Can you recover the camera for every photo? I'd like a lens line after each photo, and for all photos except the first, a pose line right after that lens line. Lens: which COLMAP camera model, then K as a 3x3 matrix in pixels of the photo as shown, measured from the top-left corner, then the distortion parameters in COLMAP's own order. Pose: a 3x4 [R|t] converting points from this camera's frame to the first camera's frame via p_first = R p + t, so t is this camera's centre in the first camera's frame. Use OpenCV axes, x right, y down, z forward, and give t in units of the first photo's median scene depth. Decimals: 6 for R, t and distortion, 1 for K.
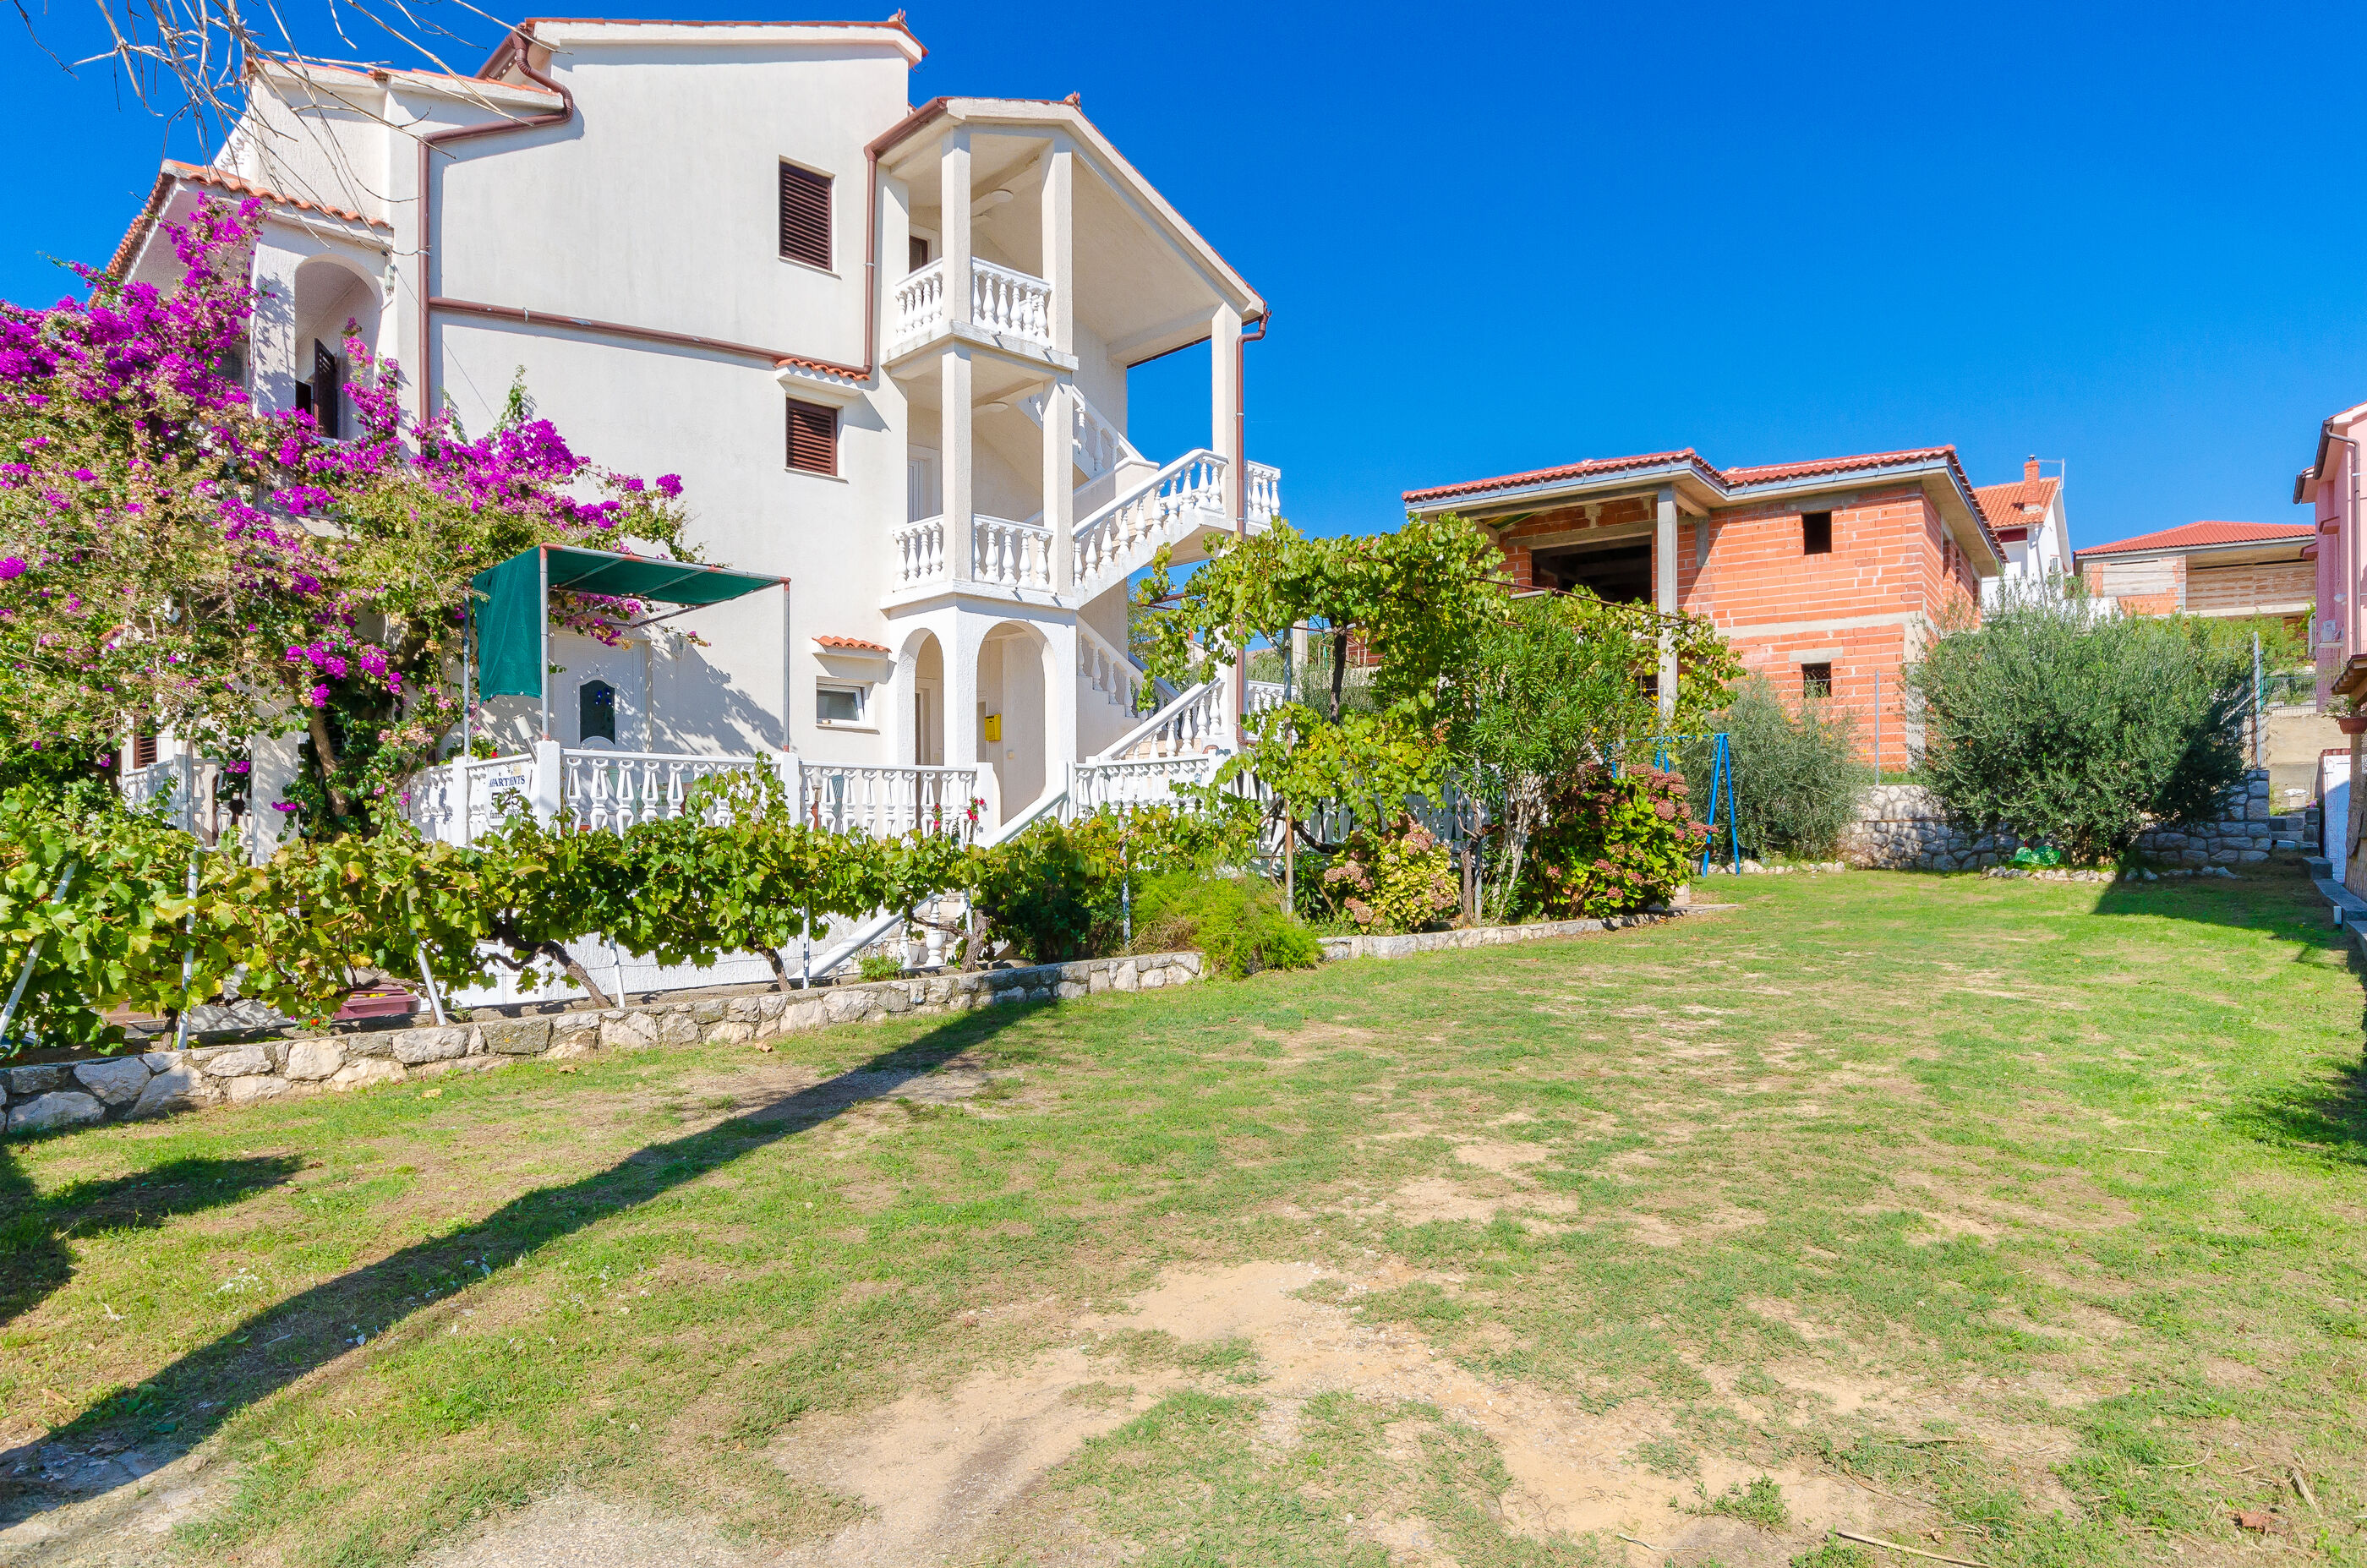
lens RADIAL K [[1427.7, 0, 1168.8], [0, 1427.7, 856.9], [0, 0, 1]] dist [-0.002610, 0.000368]
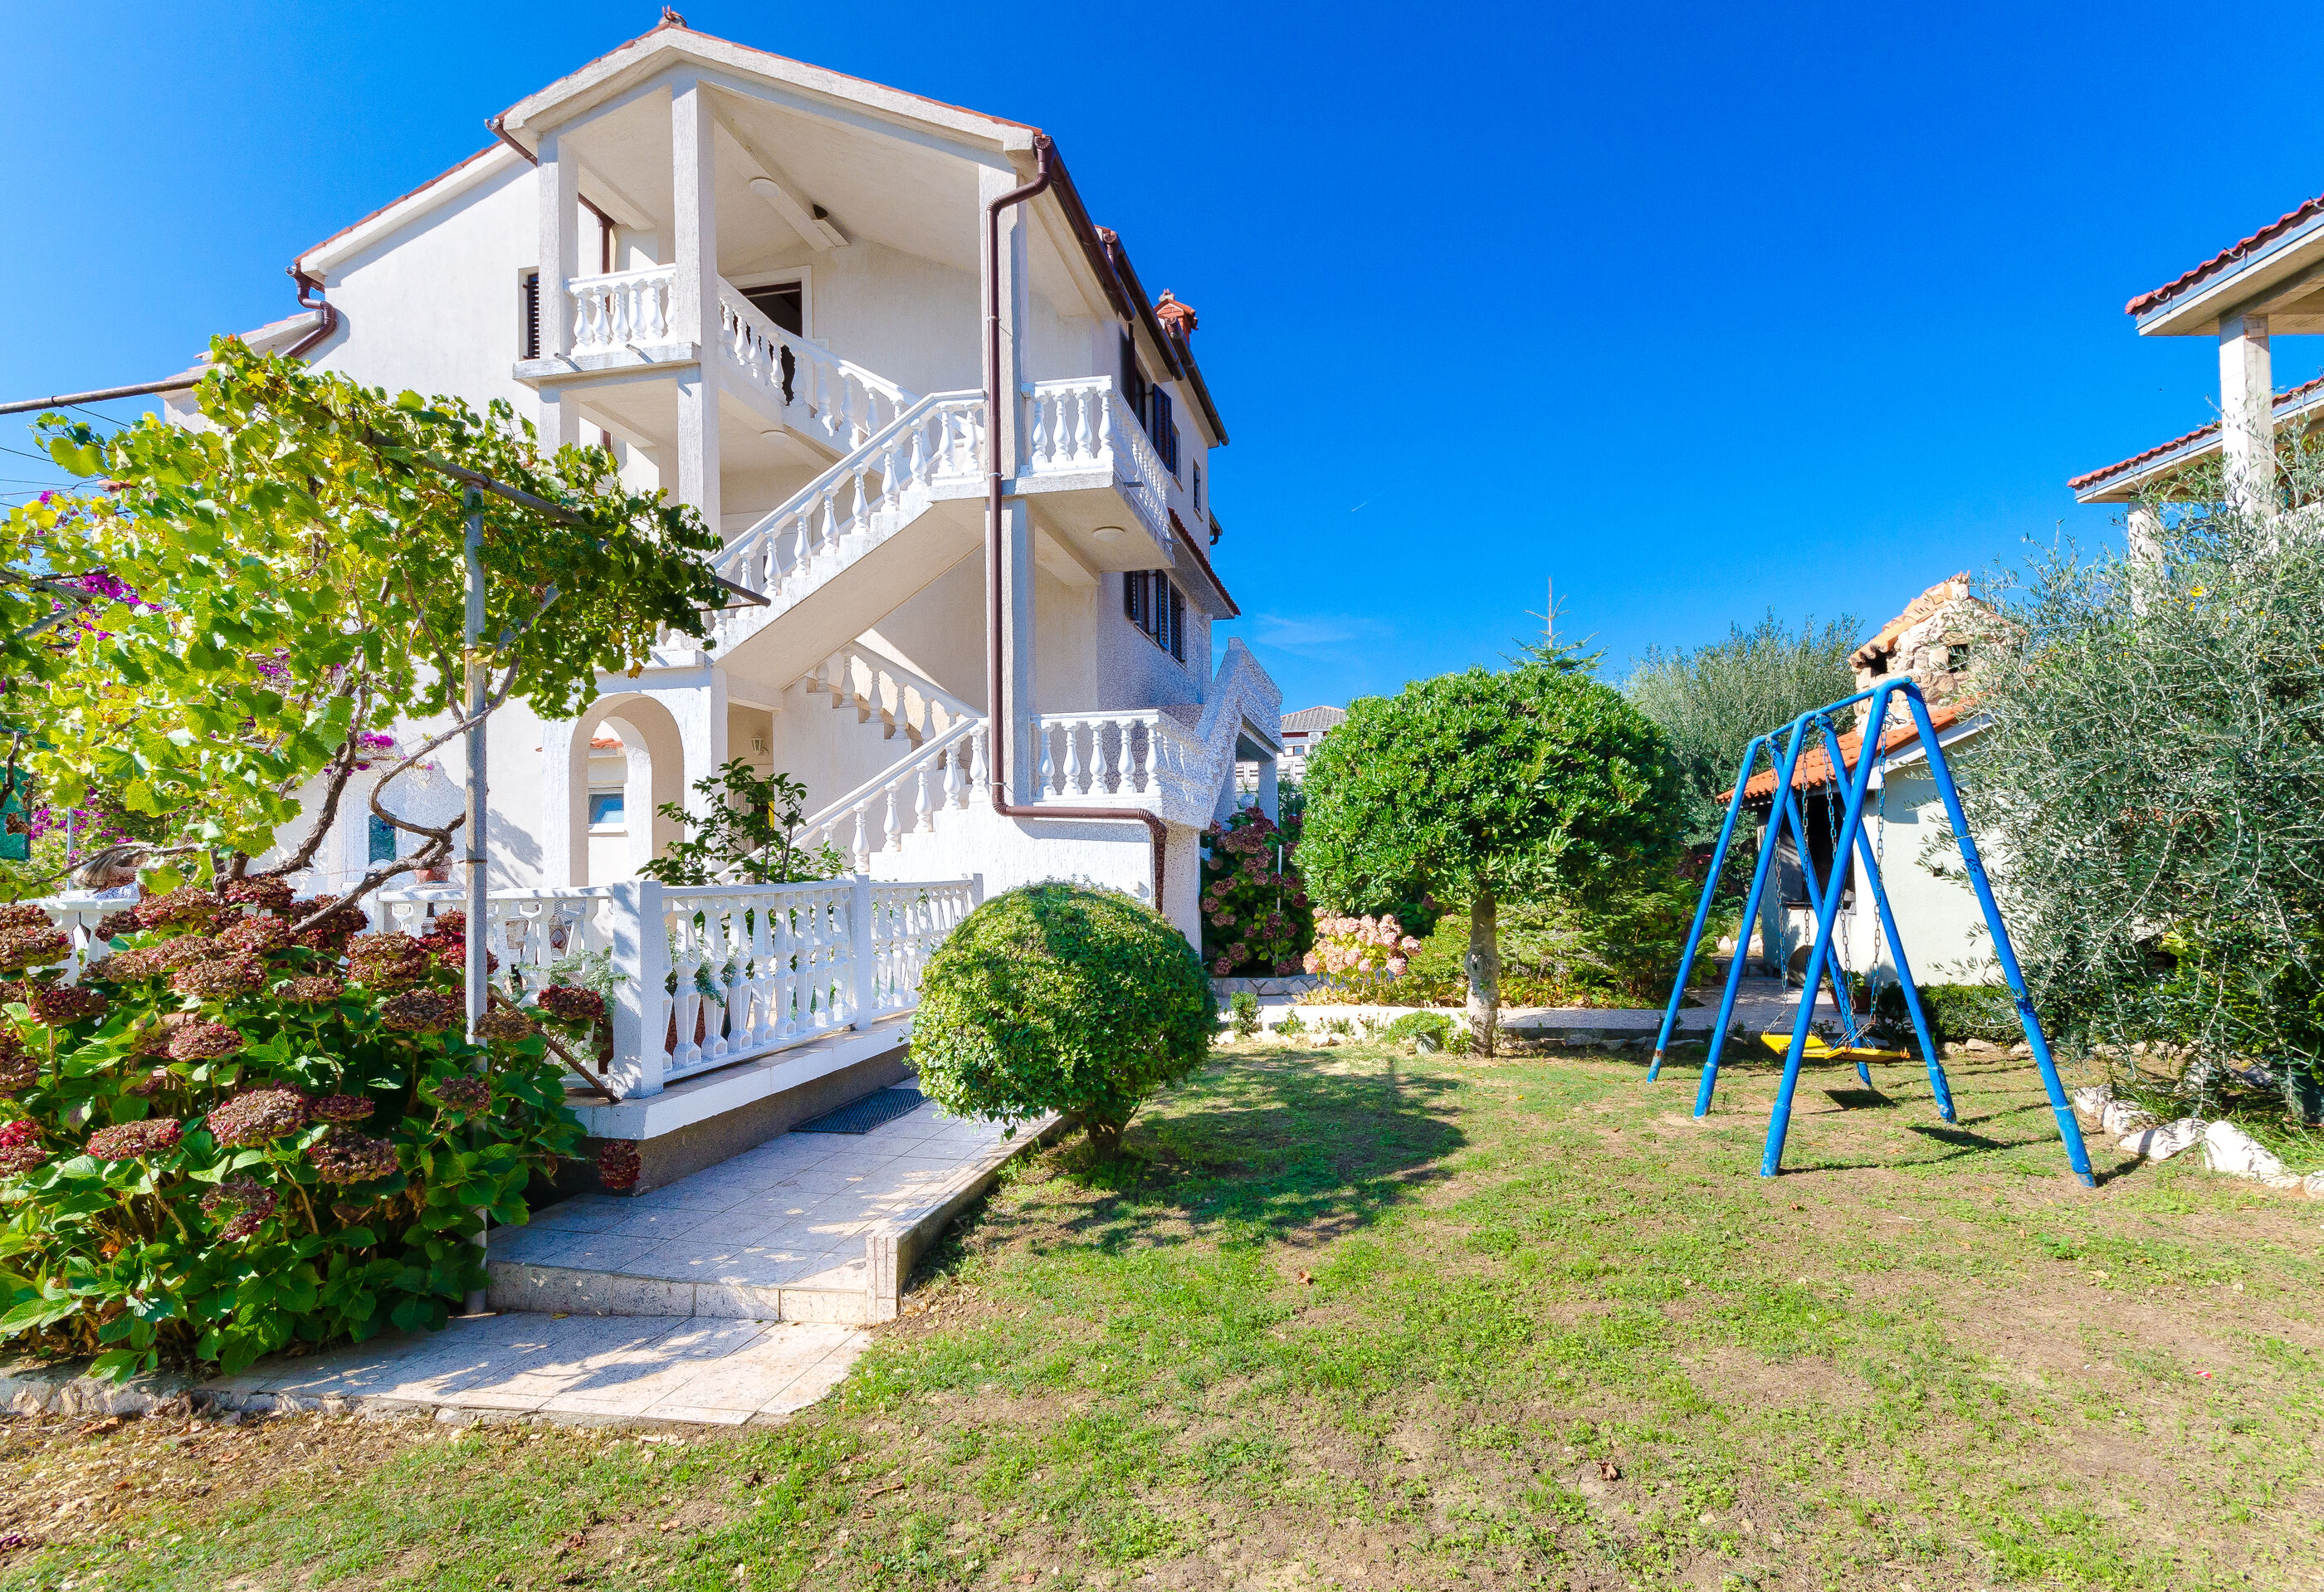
lens RADIAL K [[1060.4, 0, 1173.1], [0, 1060.4, 849.0], [0, 0, 1]] dist [0.003121, 0.001656]
pose [[0.587383, -0.033972, -0.808596, 0.578190], [0.005189, 0.999256, -0.038213, -0.056293], [0.809293, 0.018250, 0.587122, 0.936222]]
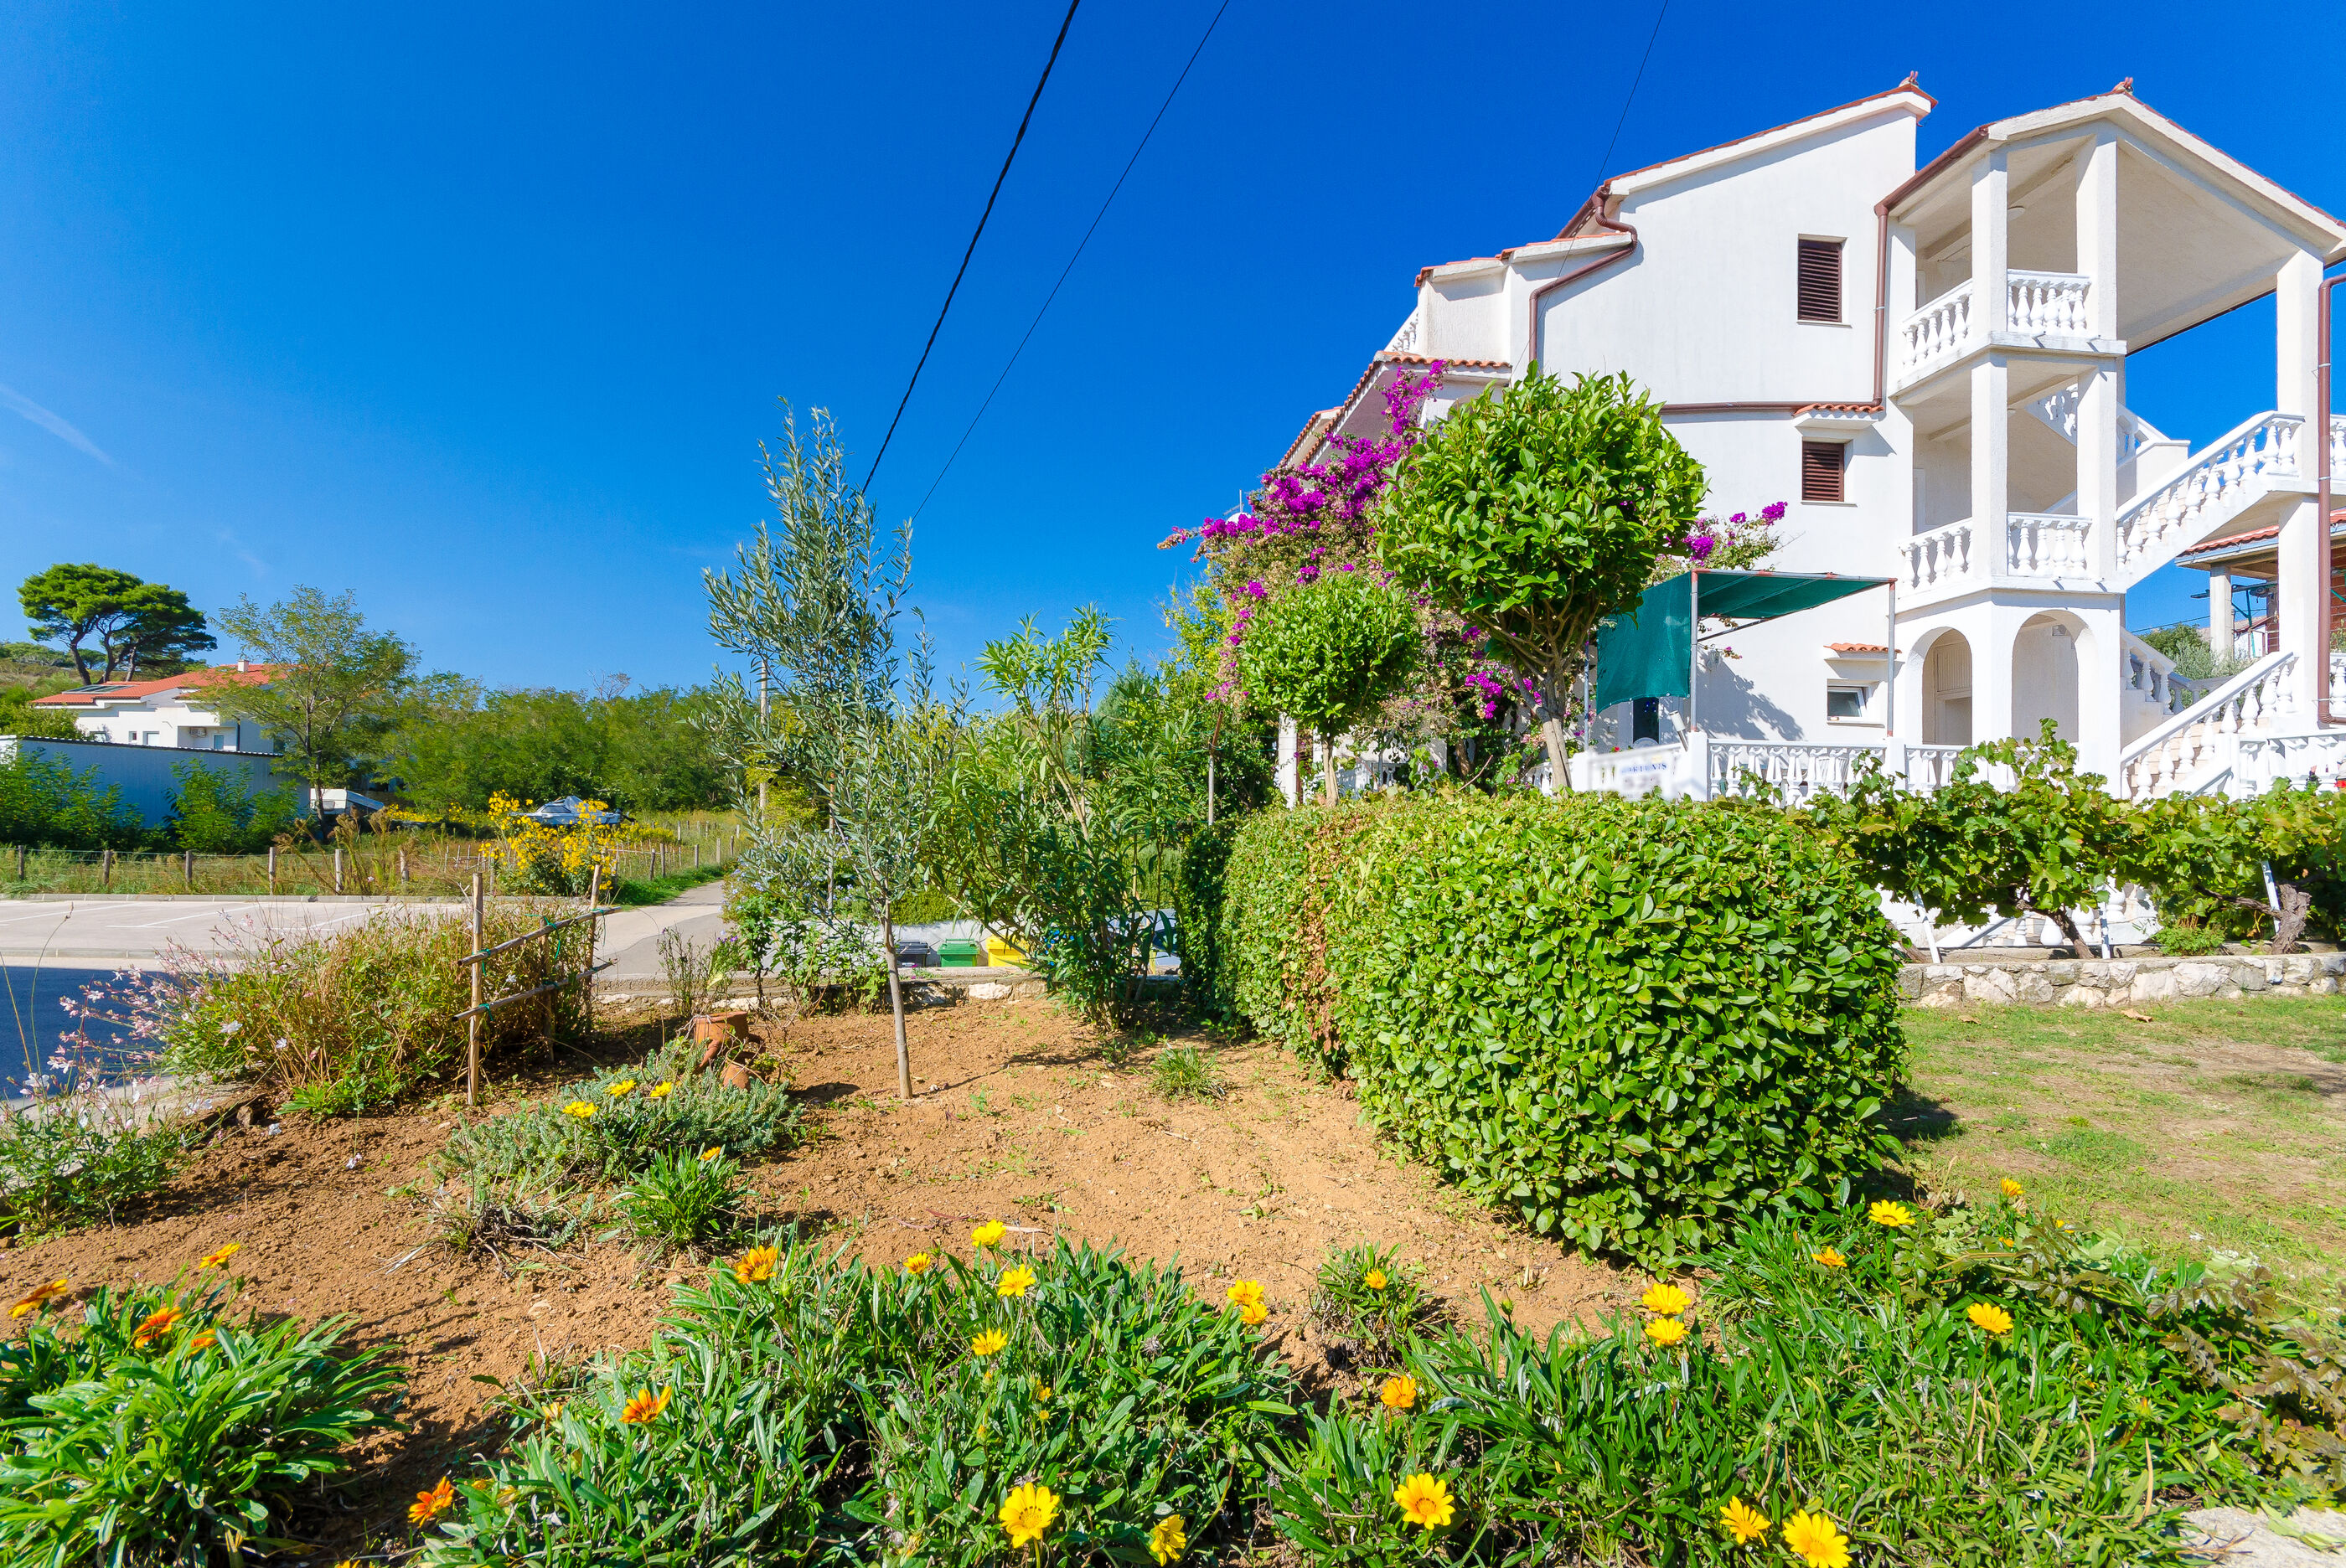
lens RADIAL K [[1040.1, 0, 1161.5], [0, 1040.1, 824.8], [0, 0, 1]] dist [0.006493, -0.001417]
pose [[0.800980, 0.001460, -0.598689, -0.176343], [-0.014816, 0.999739, -0.017384, 0.012125], [0.598507, 0.022795, 0.800793, 0.018366]]
